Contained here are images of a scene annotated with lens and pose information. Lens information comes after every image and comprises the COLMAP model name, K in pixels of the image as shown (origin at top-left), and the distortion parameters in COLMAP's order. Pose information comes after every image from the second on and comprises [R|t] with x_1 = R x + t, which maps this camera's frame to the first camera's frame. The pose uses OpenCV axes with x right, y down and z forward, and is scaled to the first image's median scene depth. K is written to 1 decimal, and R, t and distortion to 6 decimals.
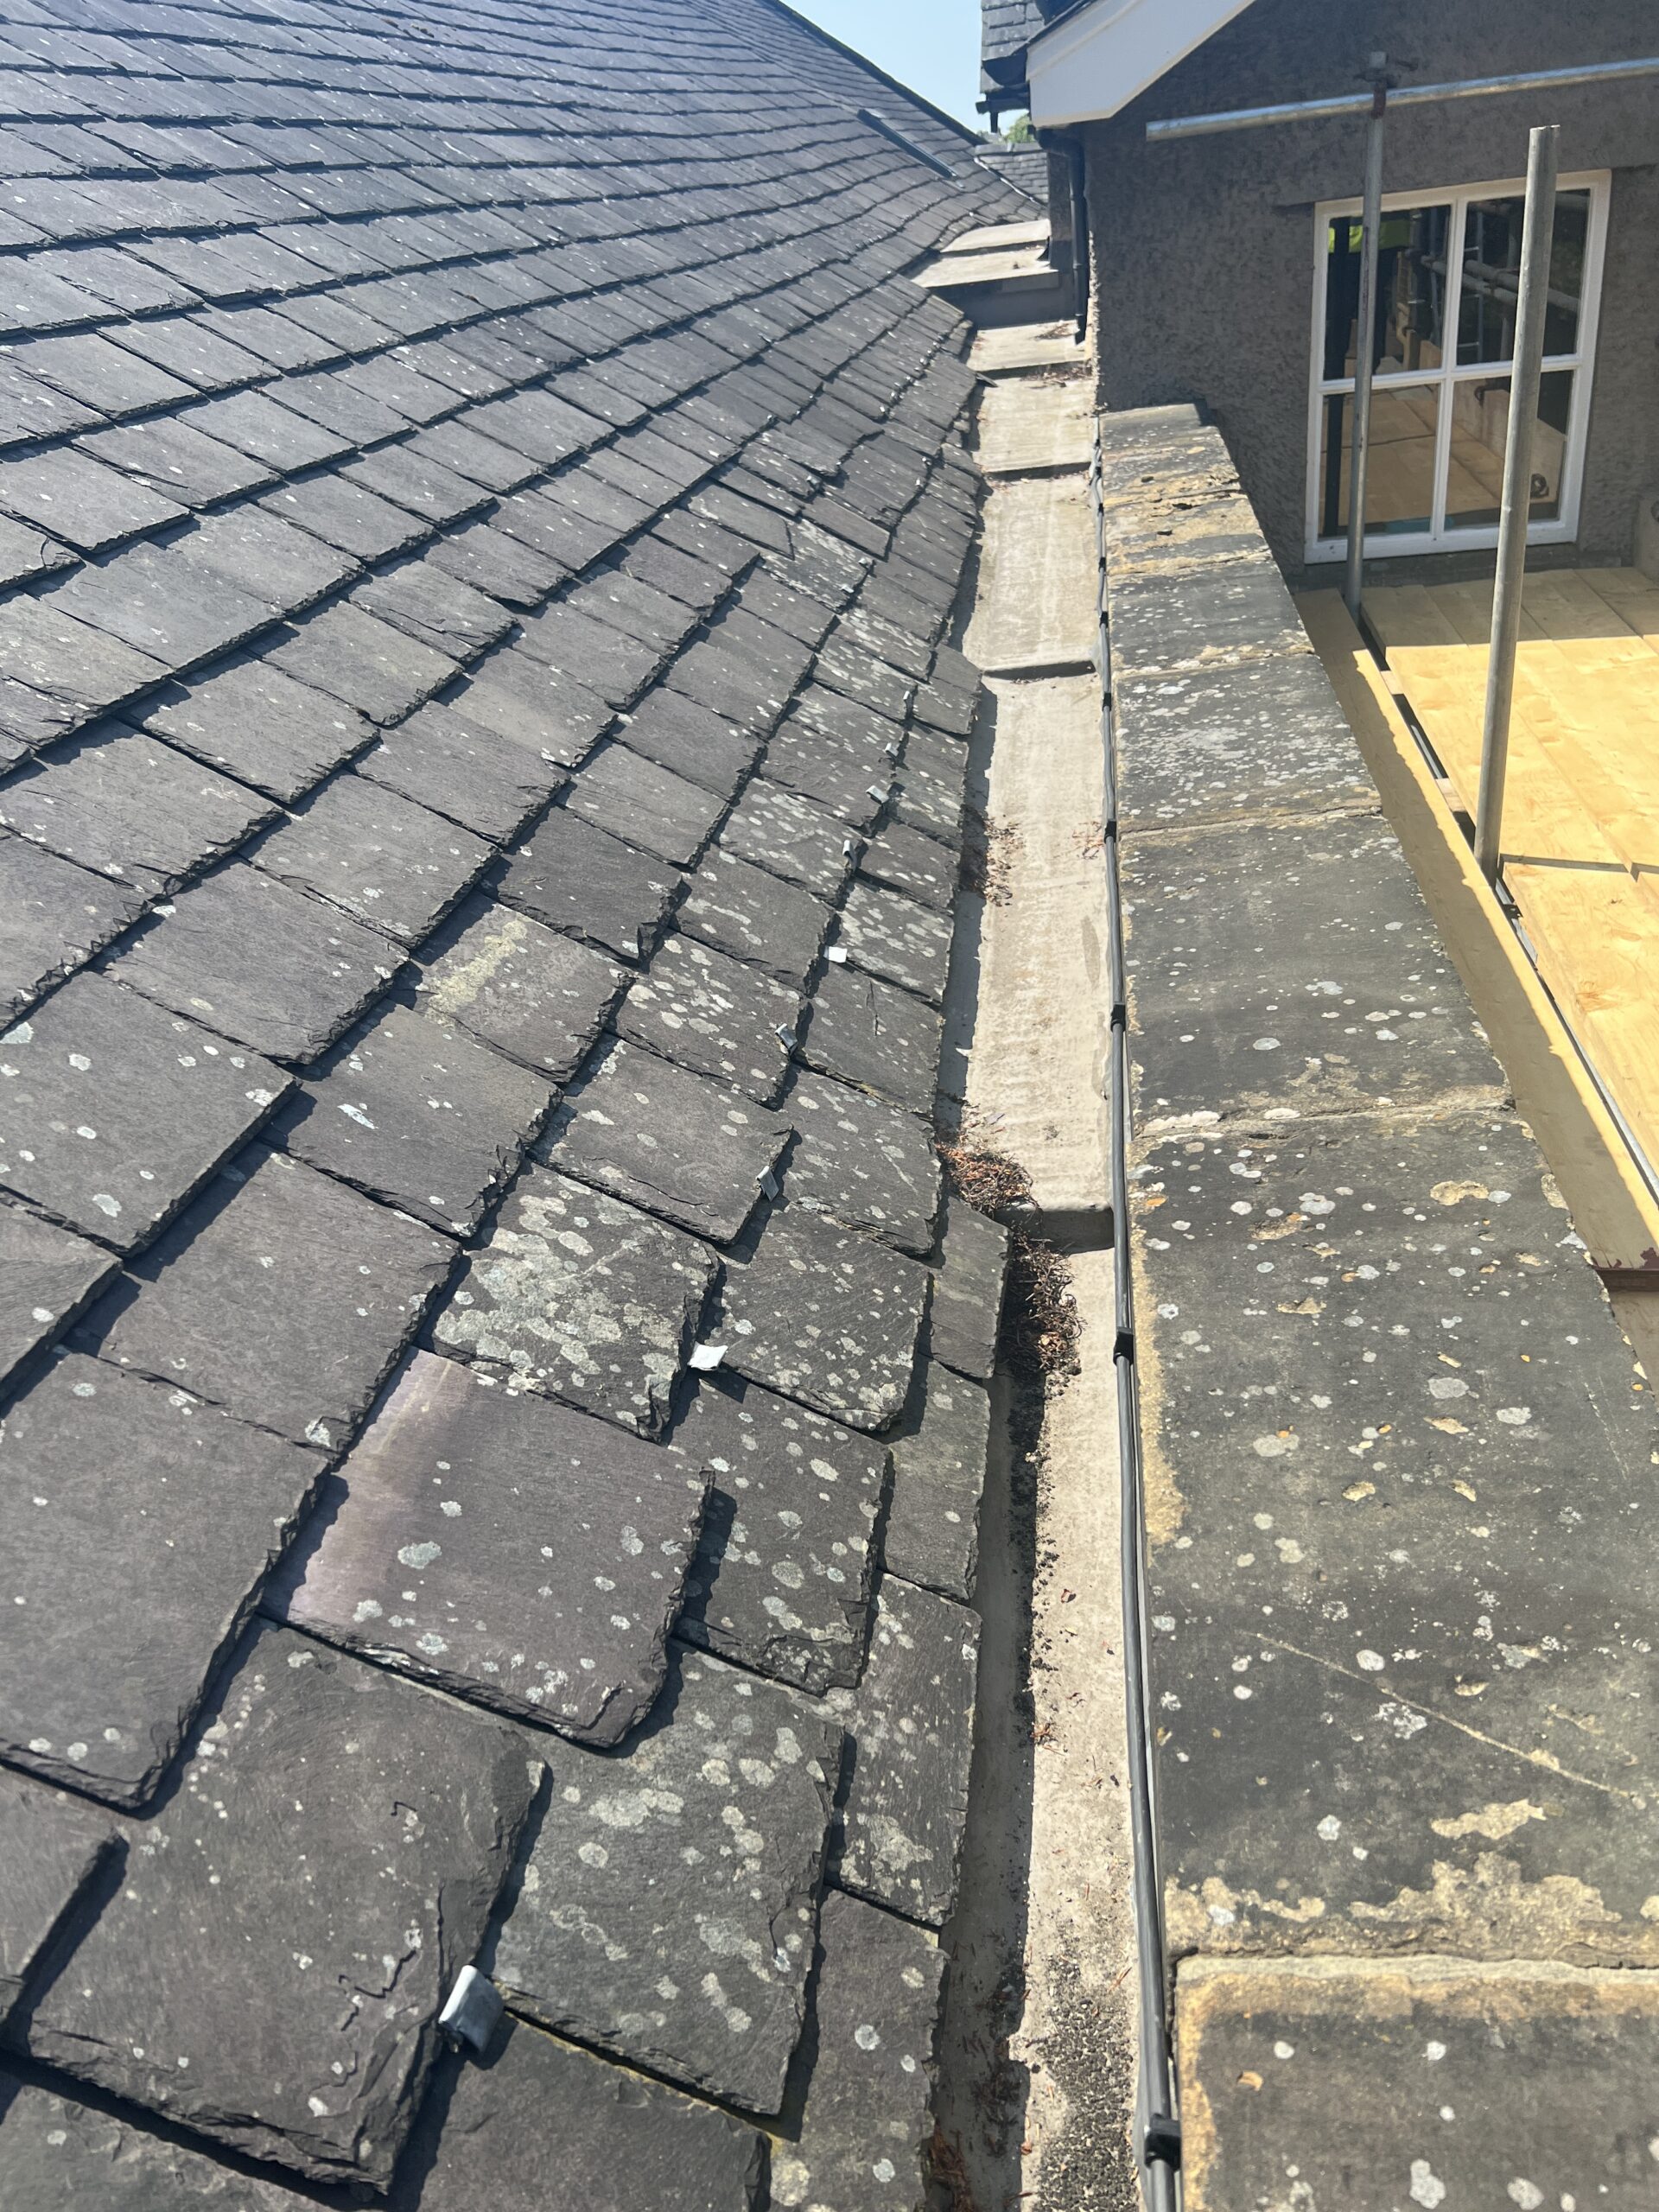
lens RADIAL K [[1662.4, 0, 799.3], [0, 1662.4, 1056.5], [0, 0, 1]] dist [0.050938, -0.078244]
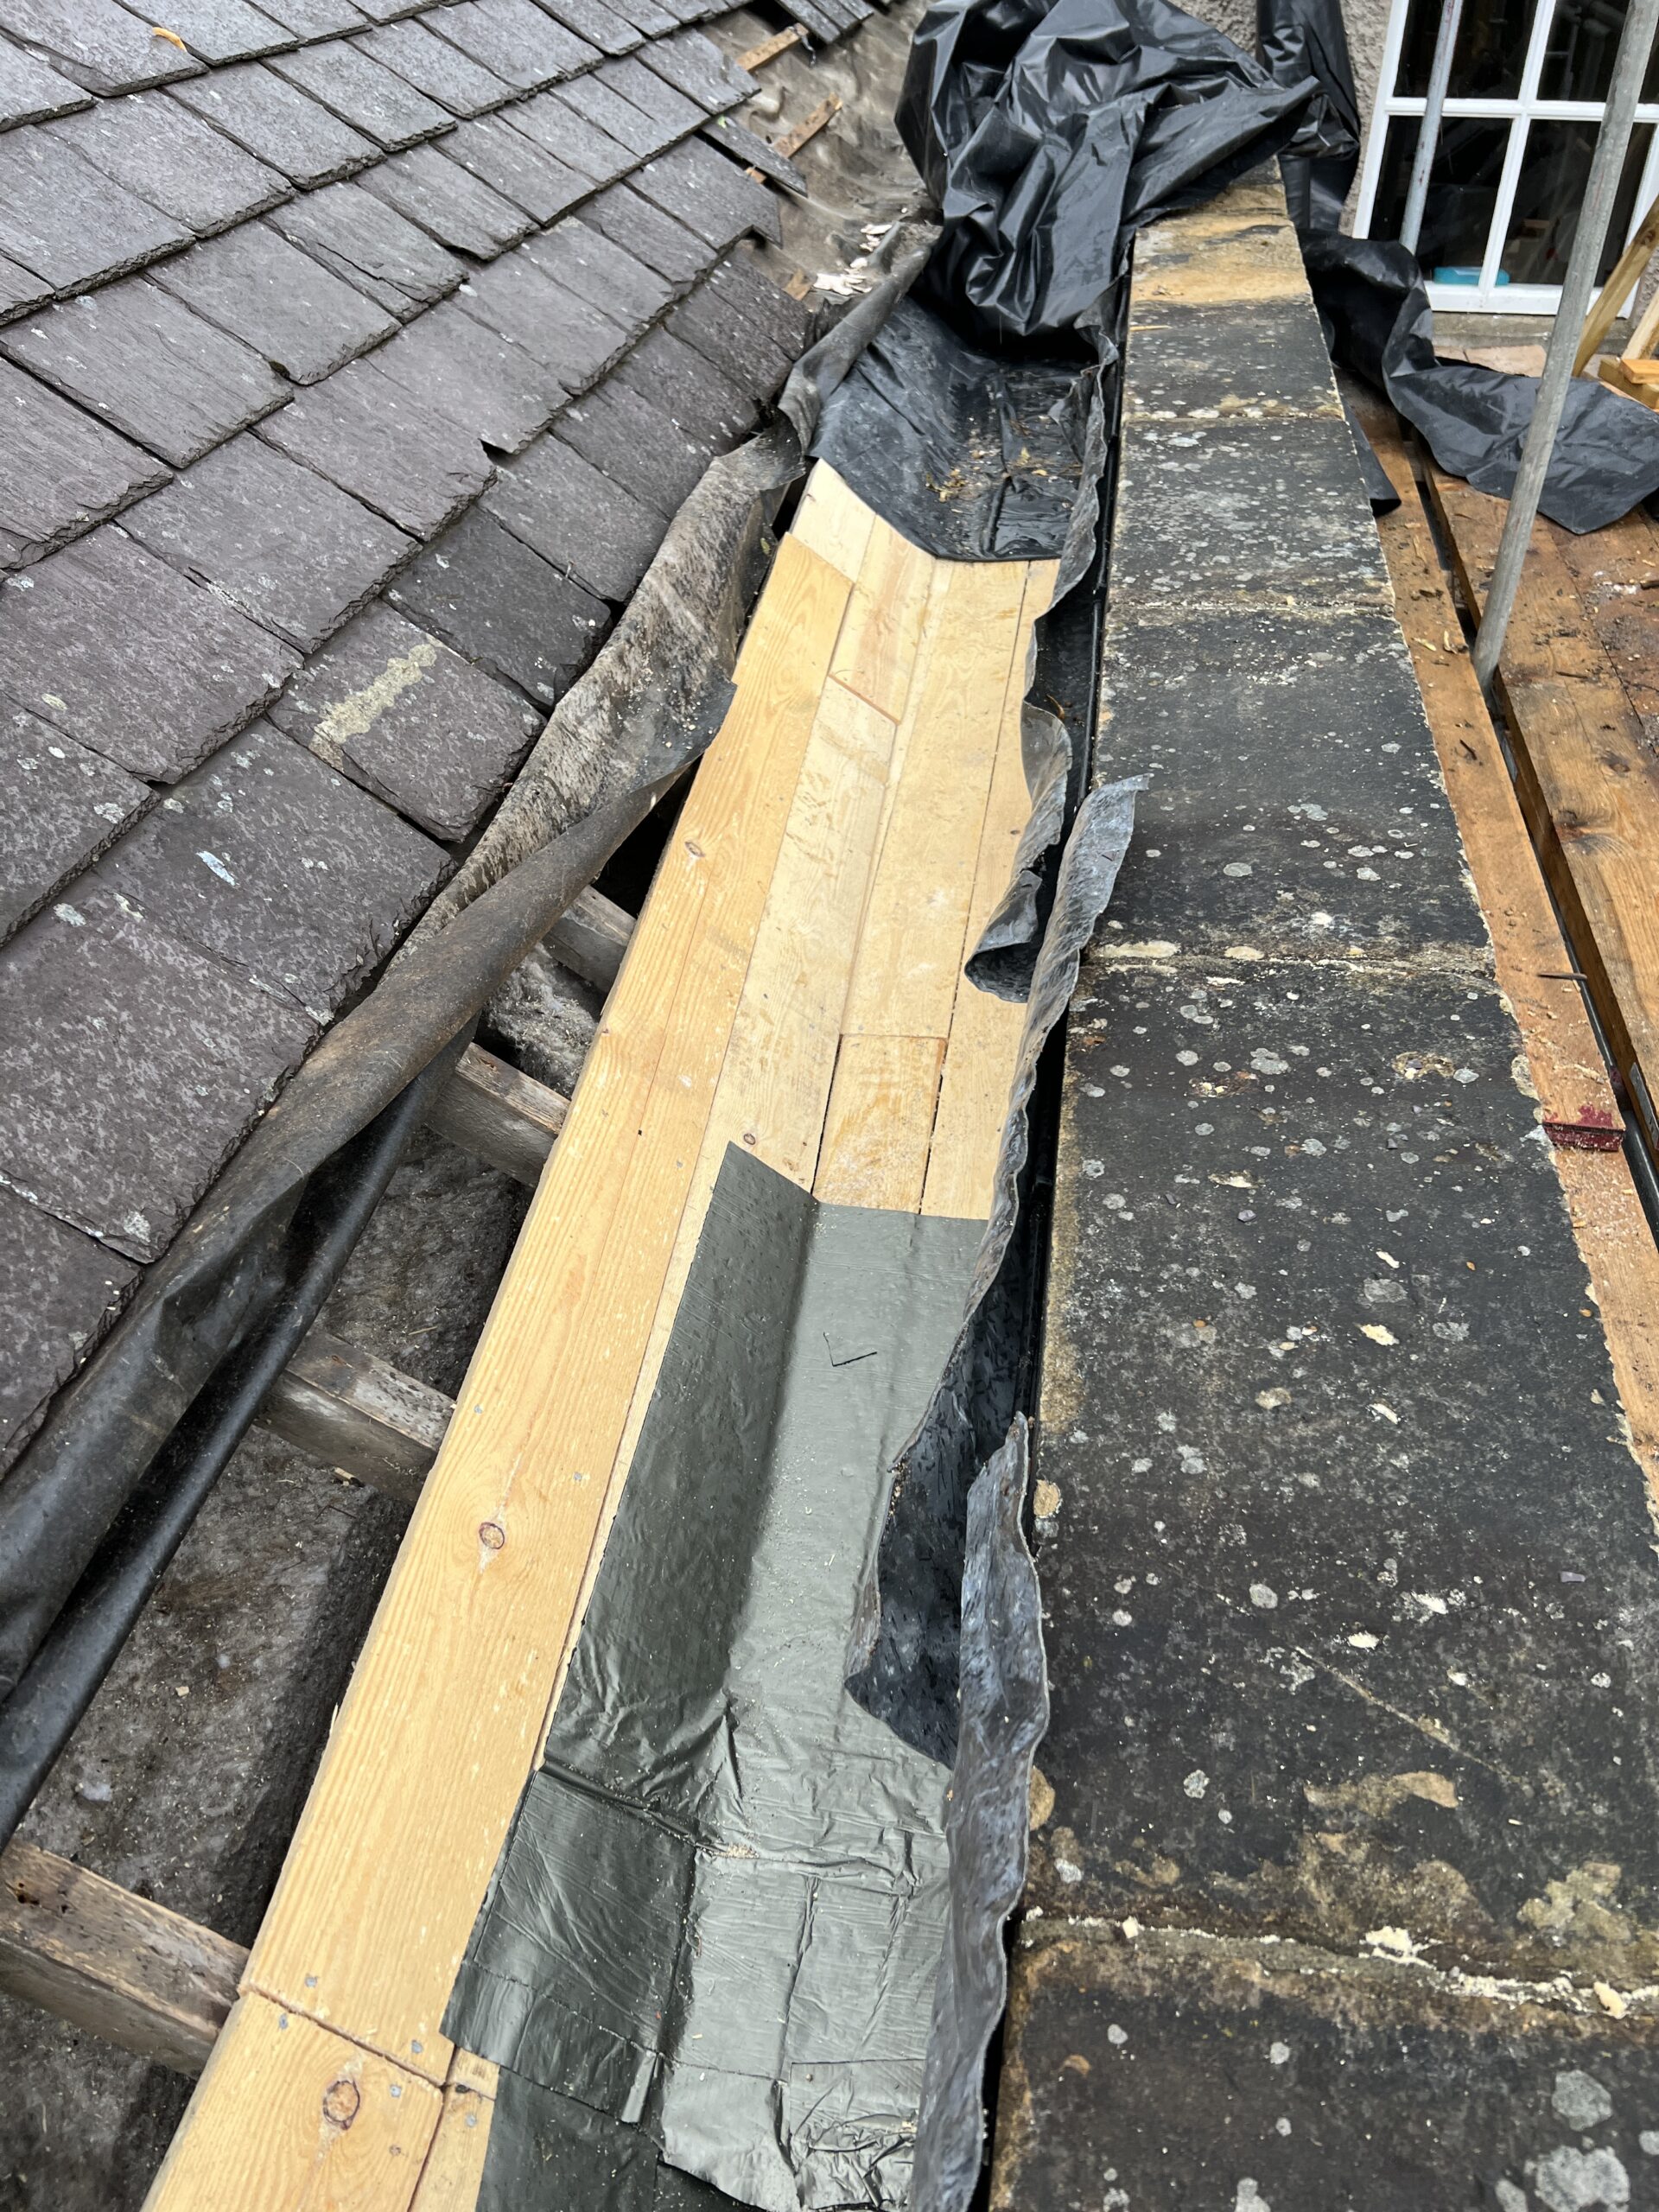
lens RADIAL K [[1662.4, 0, 799.3], [0, 1662.4, 1056.5], [0, 0, 1]] dist [0.050938, -0.078244]
pose [[0.993850, 0.100597, 0.046285, 0.007947], [-0.106894, 0.980676, 0.163852, -0.028755], [-0.028908, -0.167792, 0.985398, 0.079752]]
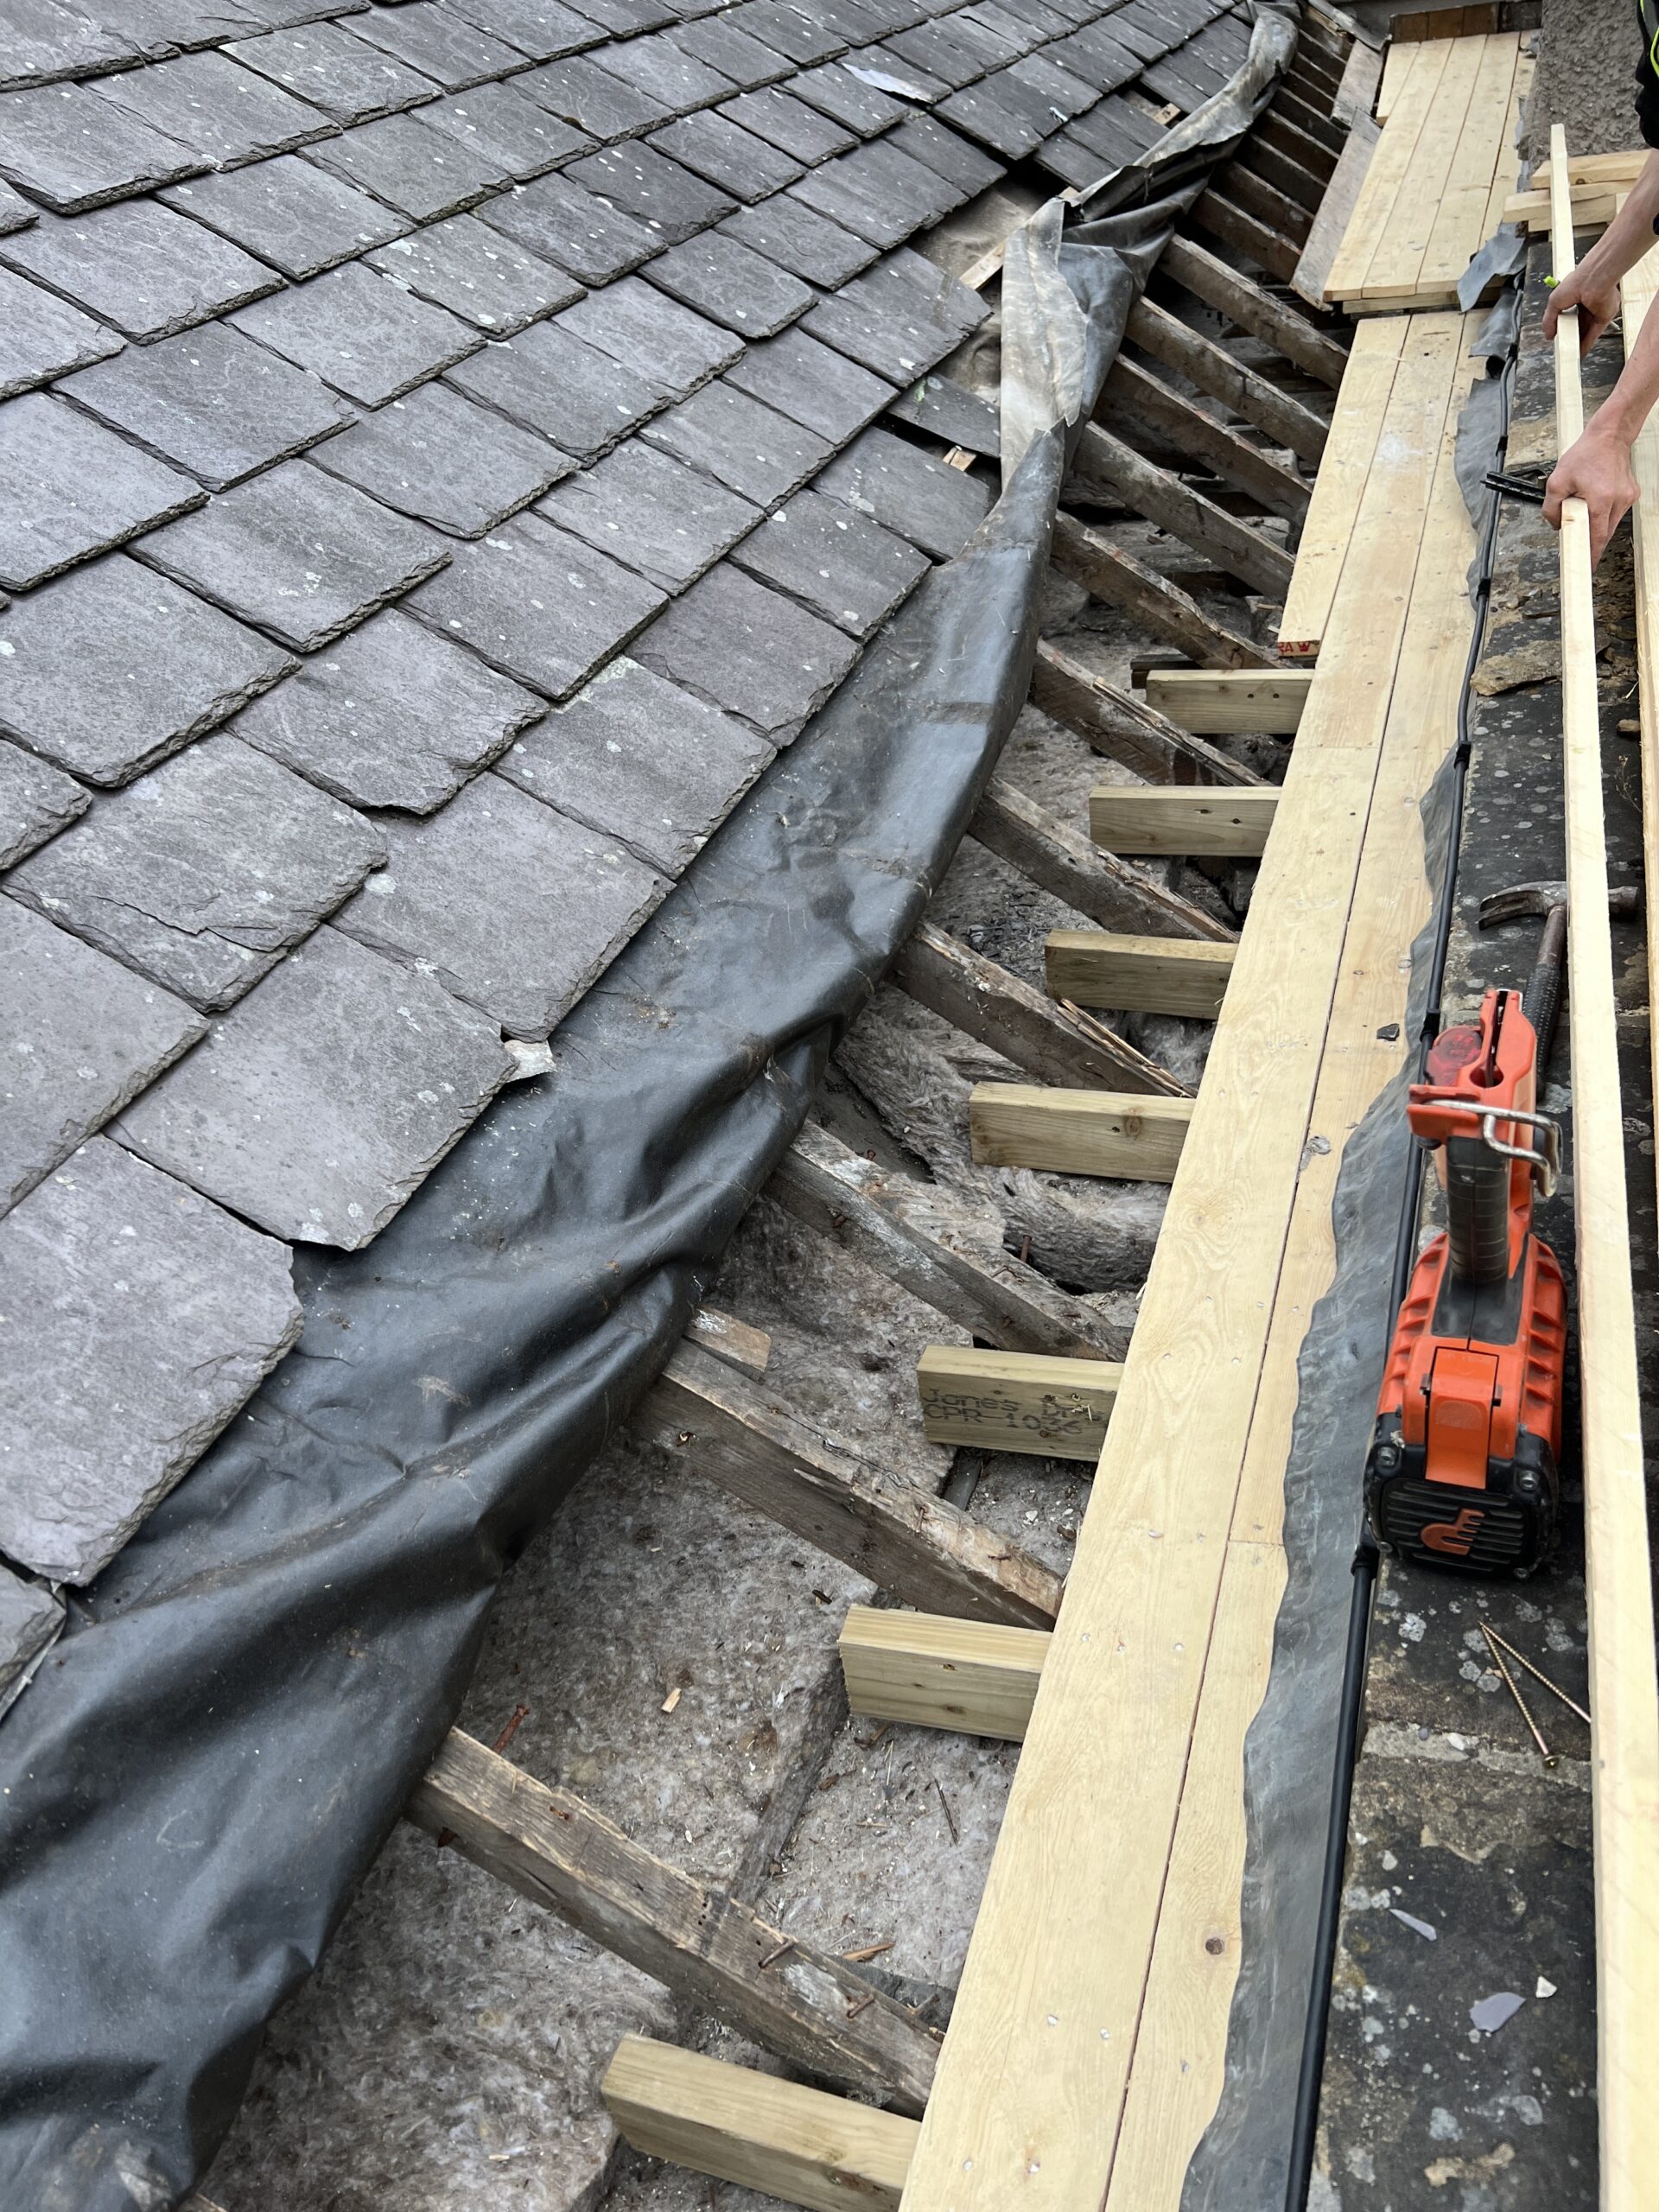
lens RADIAL K [[1662.4, 0, 799.3], [0, 1662.4, 1056.5], [0, 0, 1]] dist [0.050938, -0.078244]
pose [[0.975005, 0.087353, -0.204289, 0.138471], [-0.052710, 0.984162, 0.169255, -0.418704], [0.215838, -0.154256, 0.964167, 0.643327]]
